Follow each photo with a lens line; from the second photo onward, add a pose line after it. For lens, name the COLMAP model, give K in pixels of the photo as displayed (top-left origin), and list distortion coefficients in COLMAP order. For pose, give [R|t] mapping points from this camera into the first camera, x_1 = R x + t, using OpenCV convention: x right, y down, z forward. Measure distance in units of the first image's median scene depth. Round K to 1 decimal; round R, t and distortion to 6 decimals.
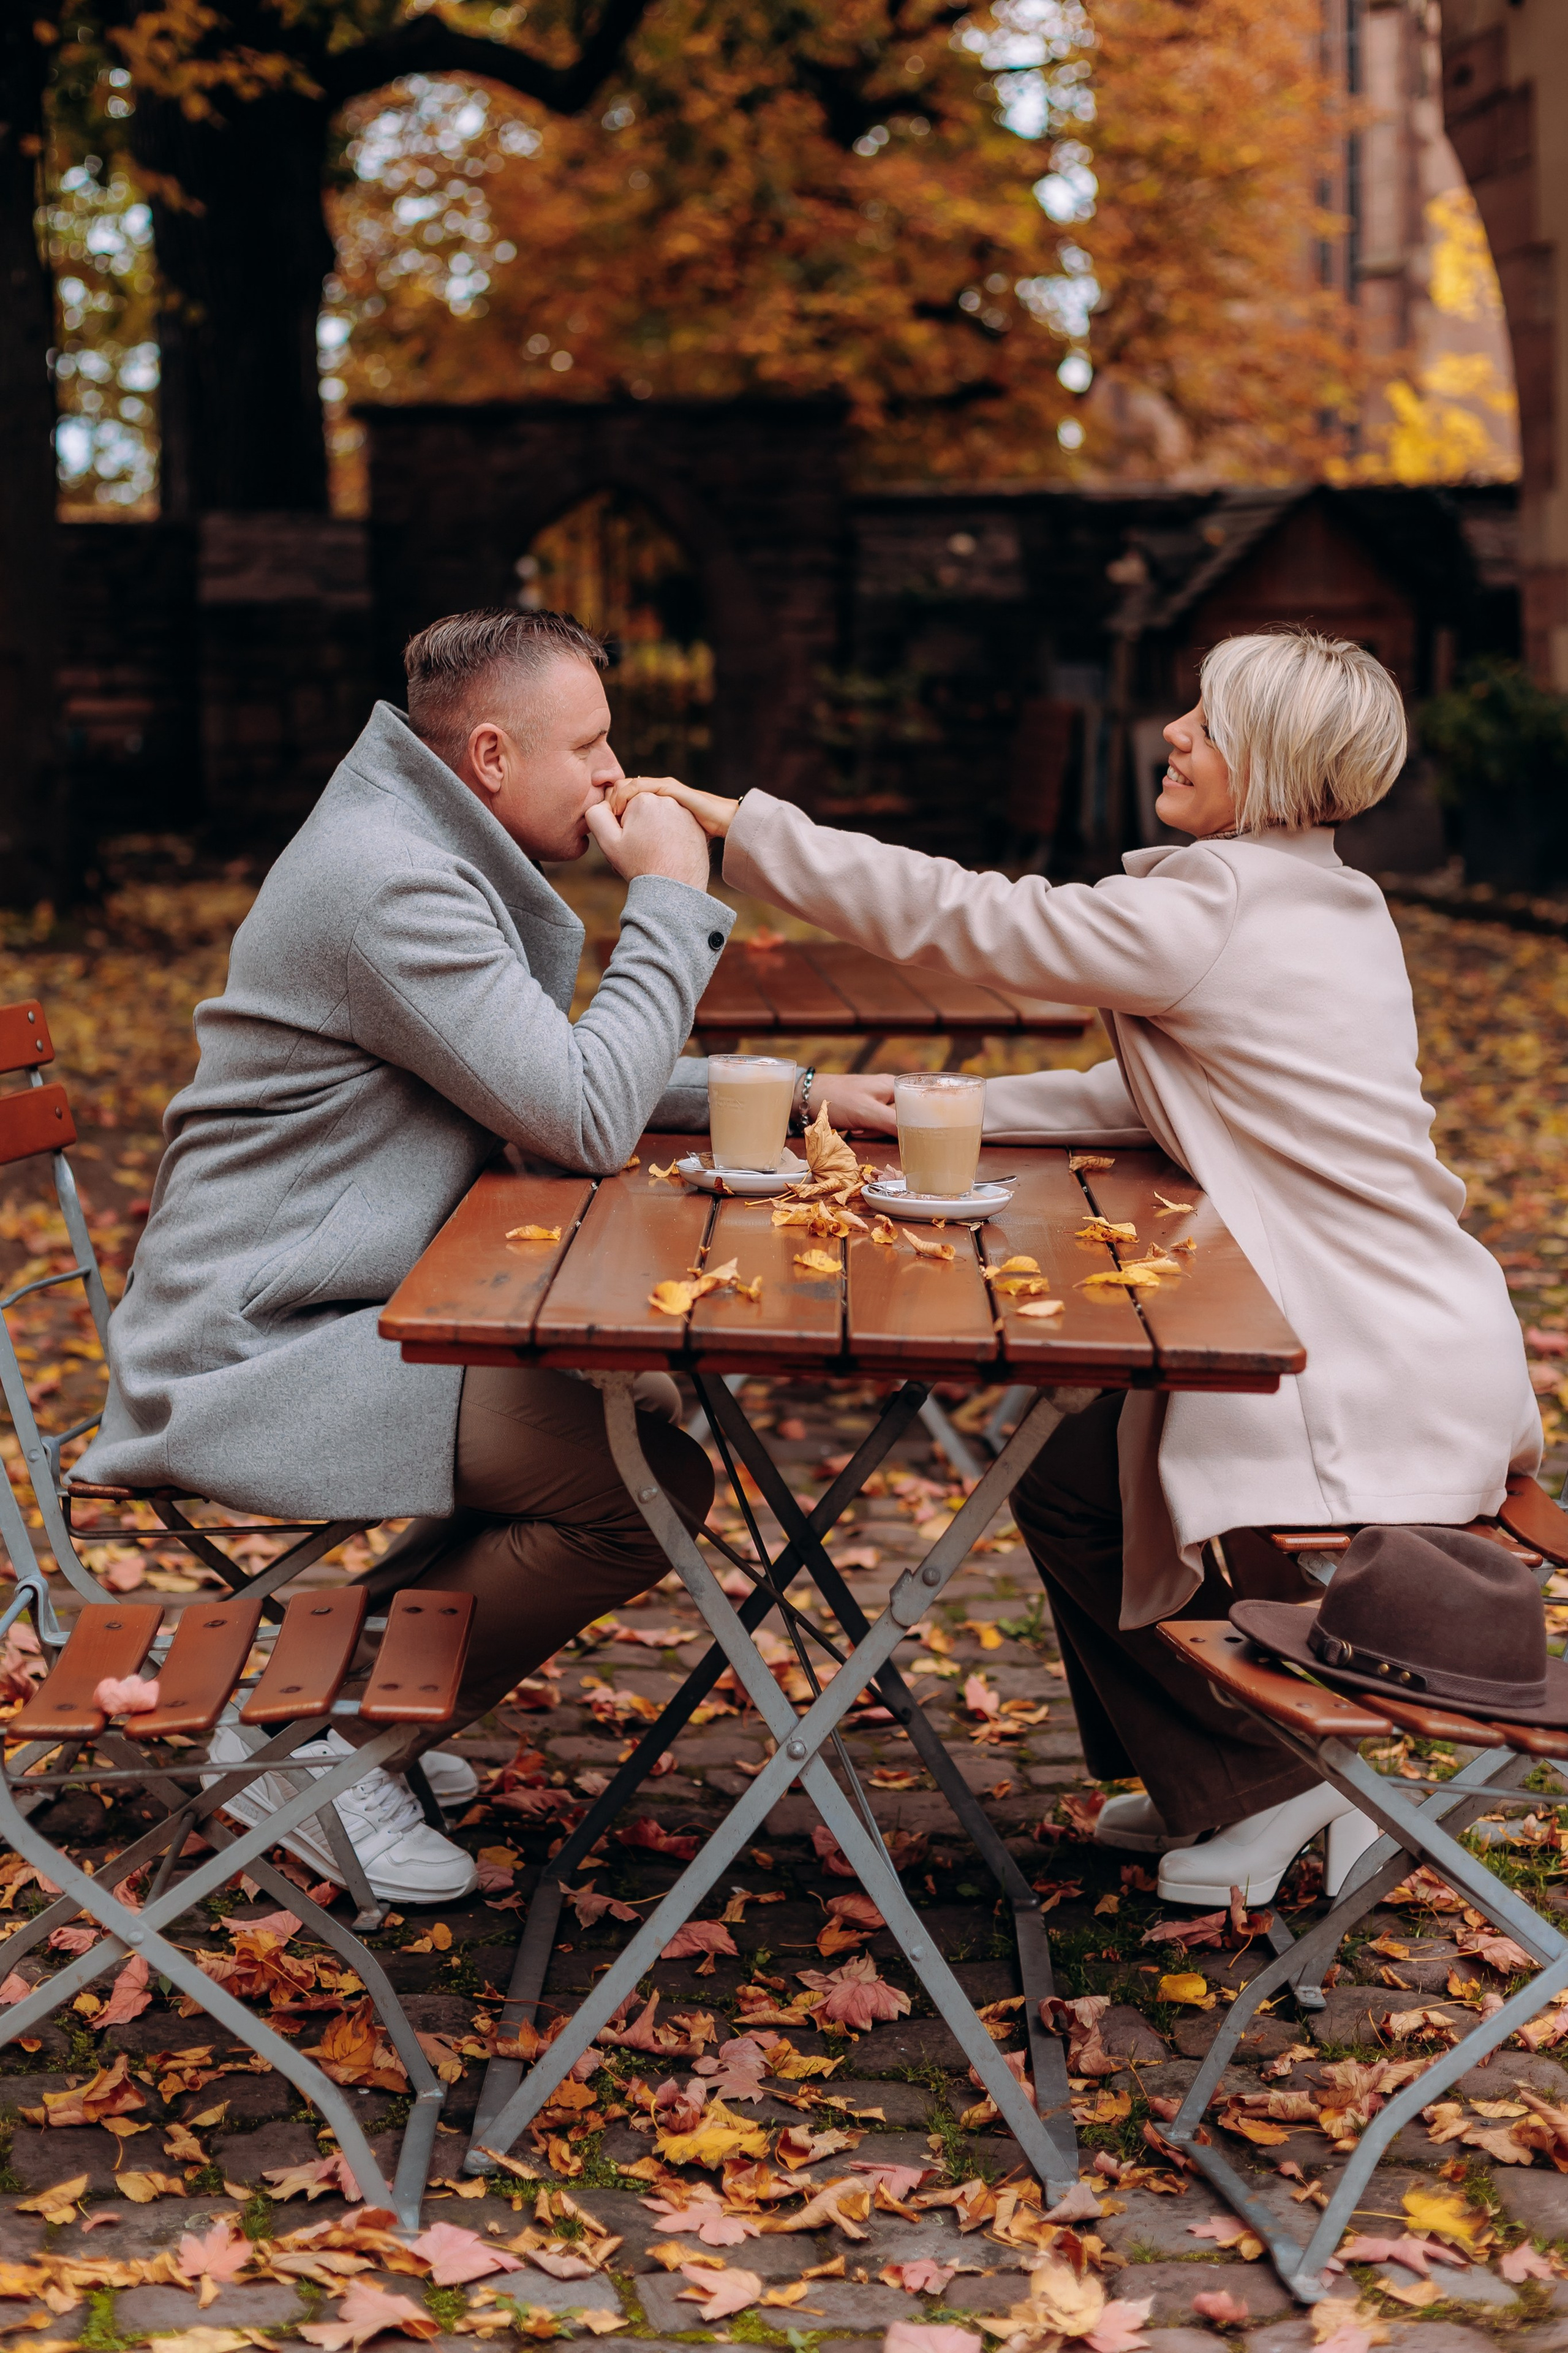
lens RADIAL K [[3966.6, 0, 679.9], [0, 3966.6, 1048.5], [0, 0, 1]] dist [0.017103, -0.126549]
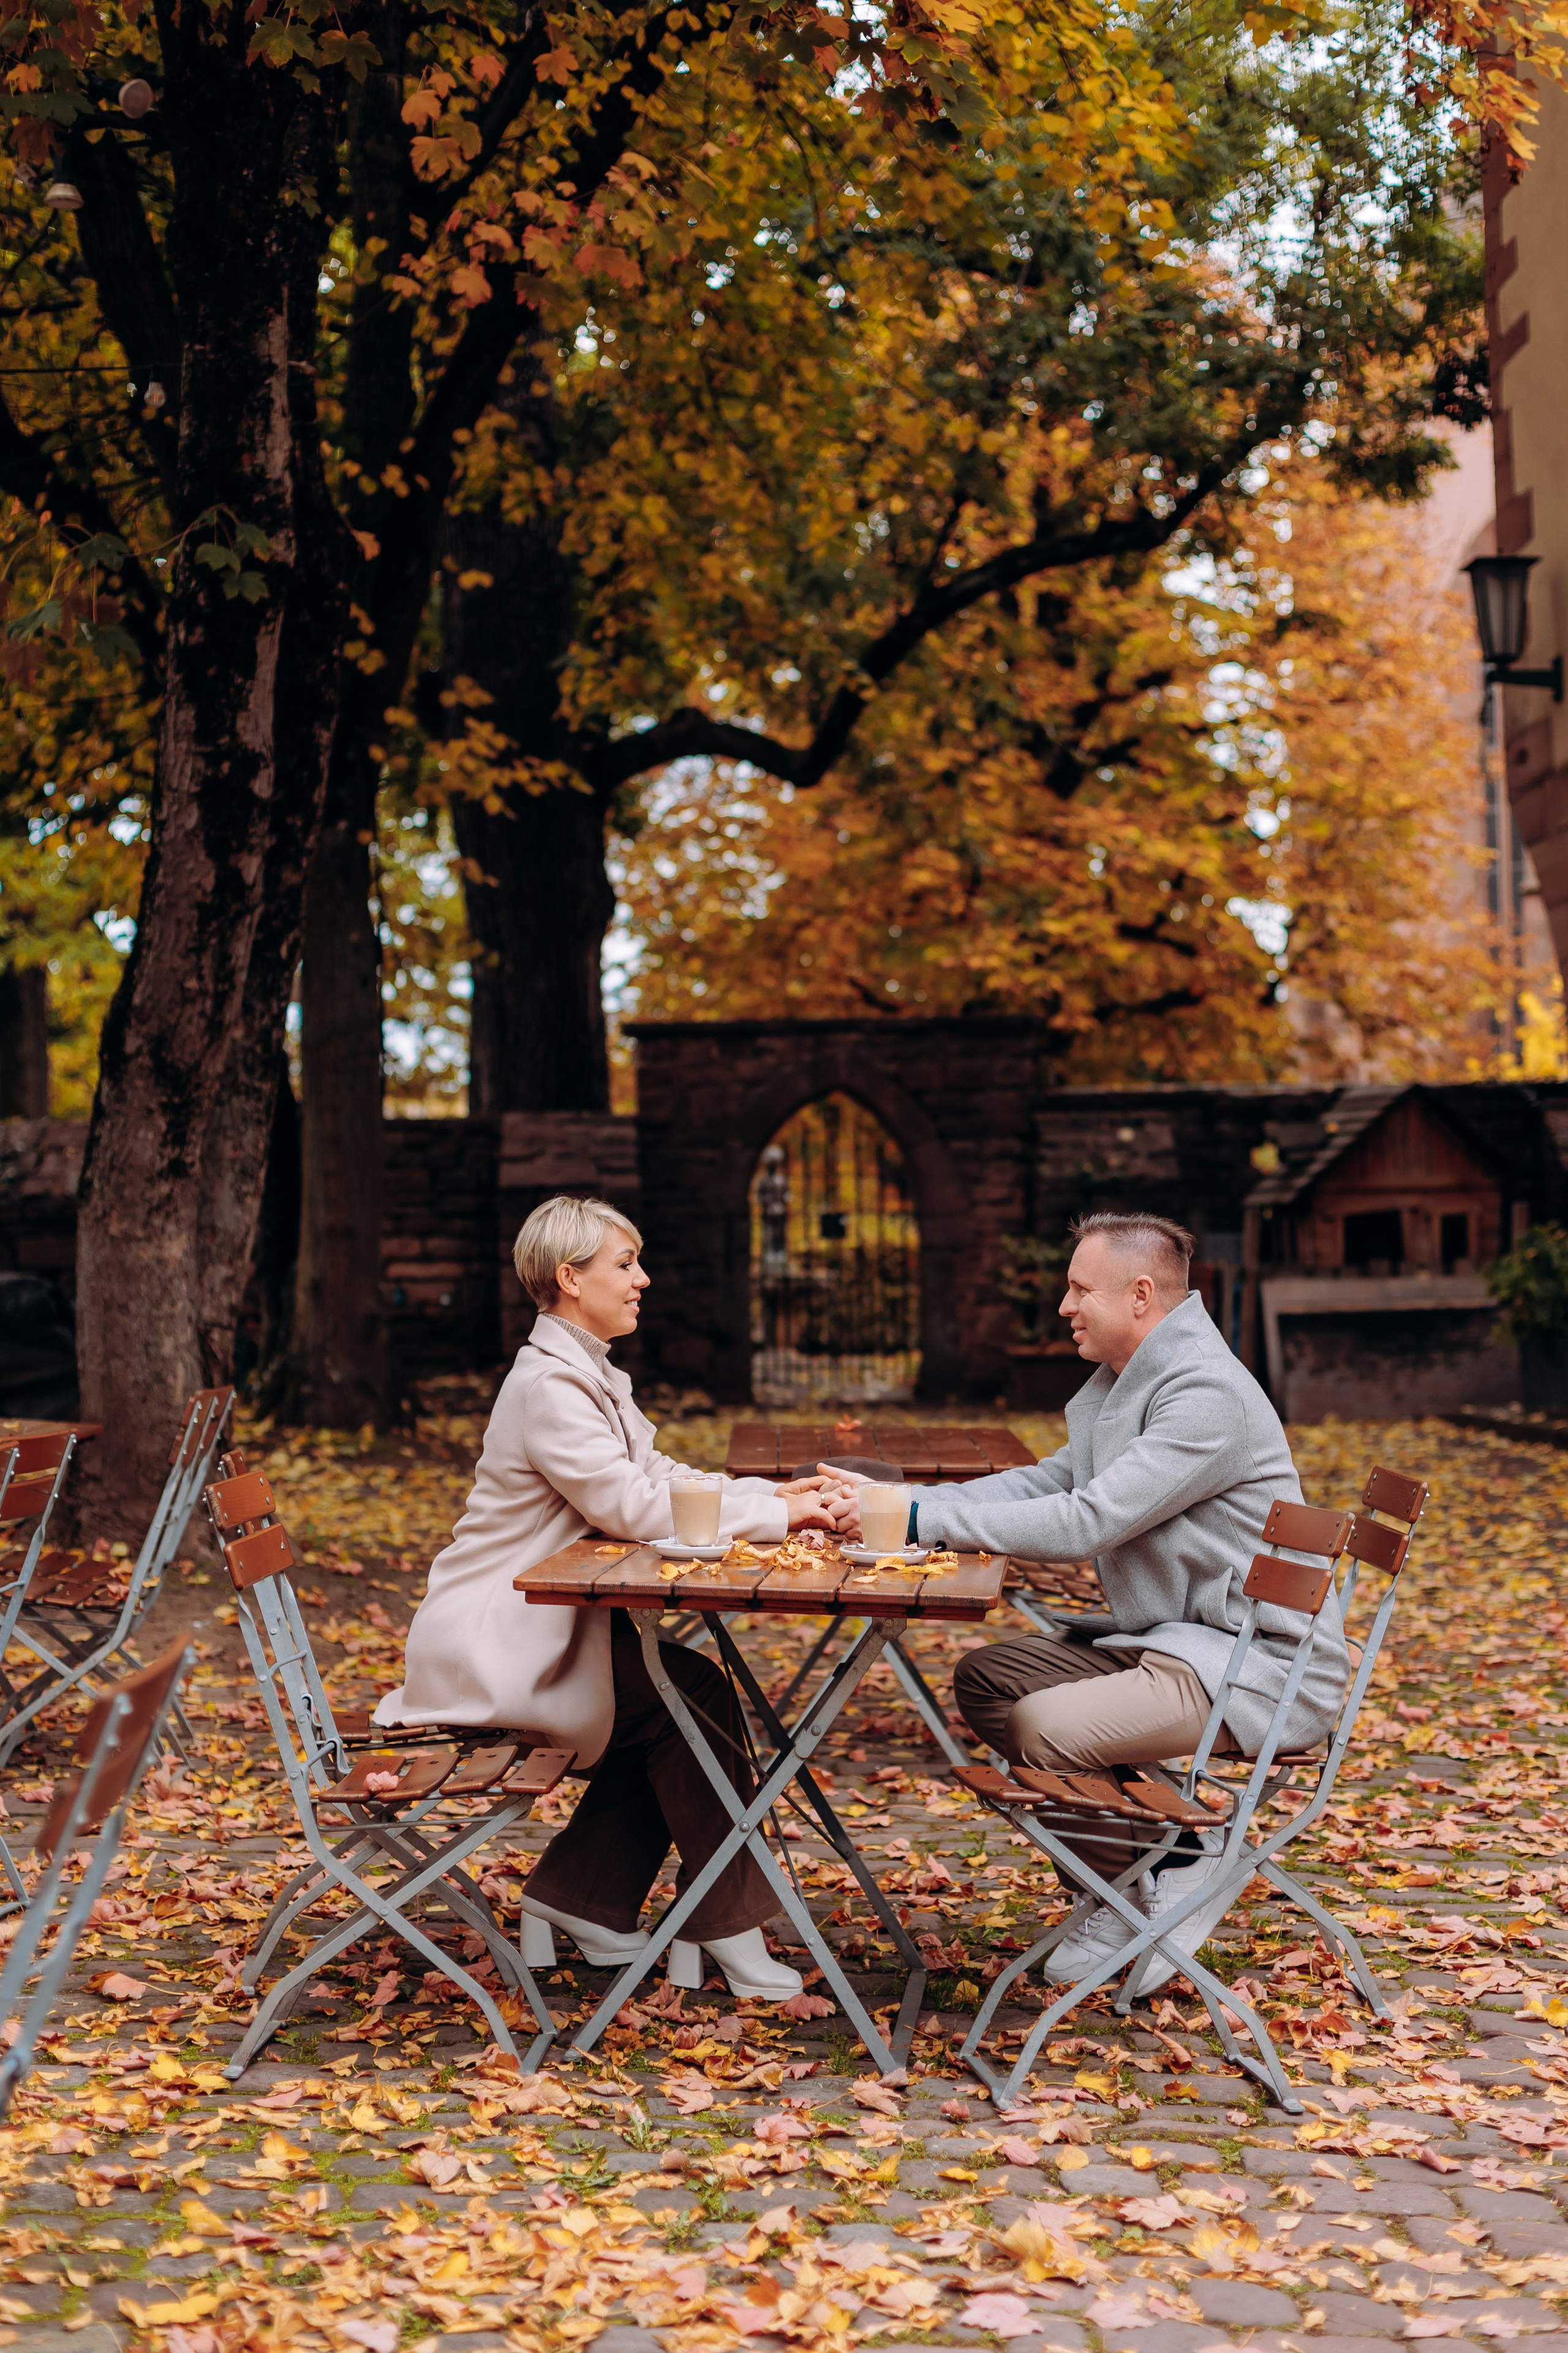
lens RADIAL K [[3660.4, 0, 739.1], [0, 3660.4, 1184.9], [0, 0, 1]] dist [-0.020788, 0.047934]
pose [[0.998141, -0.003821, -0.060835, 0.119841], [-0.002859, 0.993999, -0.109350, 0.061077], [0.060888, 0.109320, 0.992140, -0.650390]]
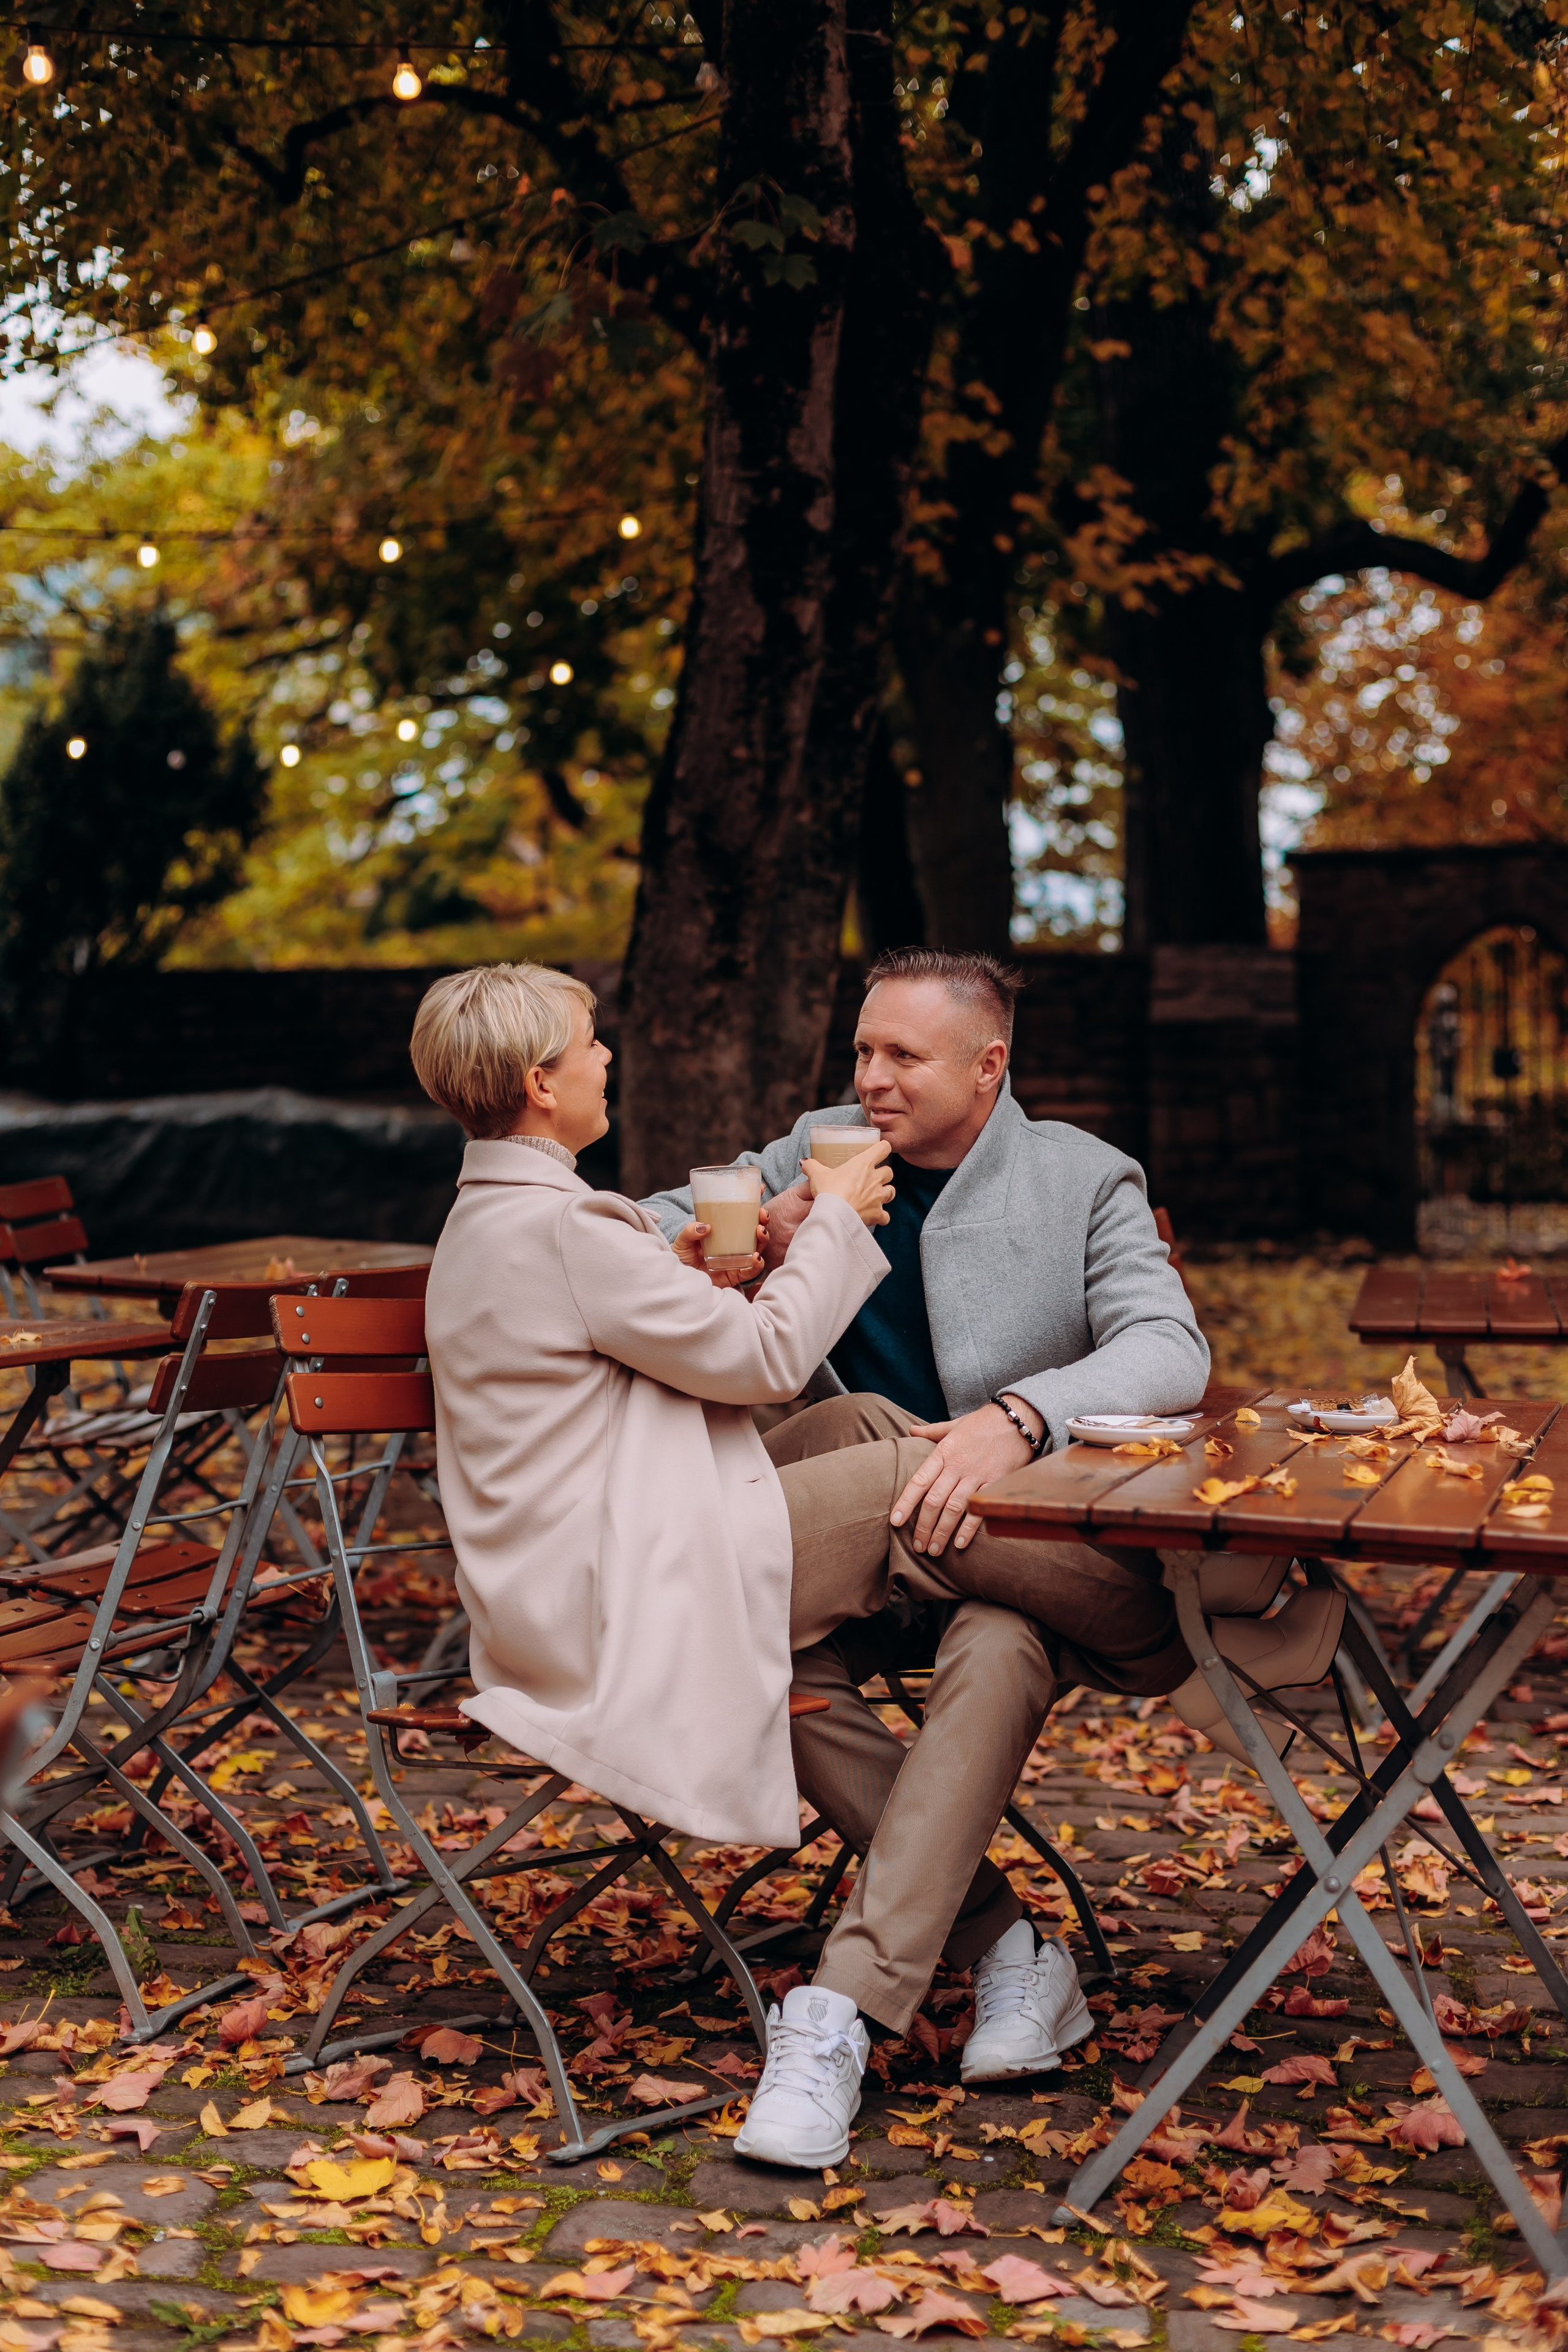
lens RADIAL K [[3437.1, 0, 737.0], [0, 3437.1, 1185.6], [0, 0, 1]] dist [-0.031281, 0.097260]
pose [[0.967204, 0.007231, -0.253898, 0.106405], [-0.024857, 0.997491, -0.066285, 0.036976], [0.252782, 0.070423, 0.964957, -0.047337]]
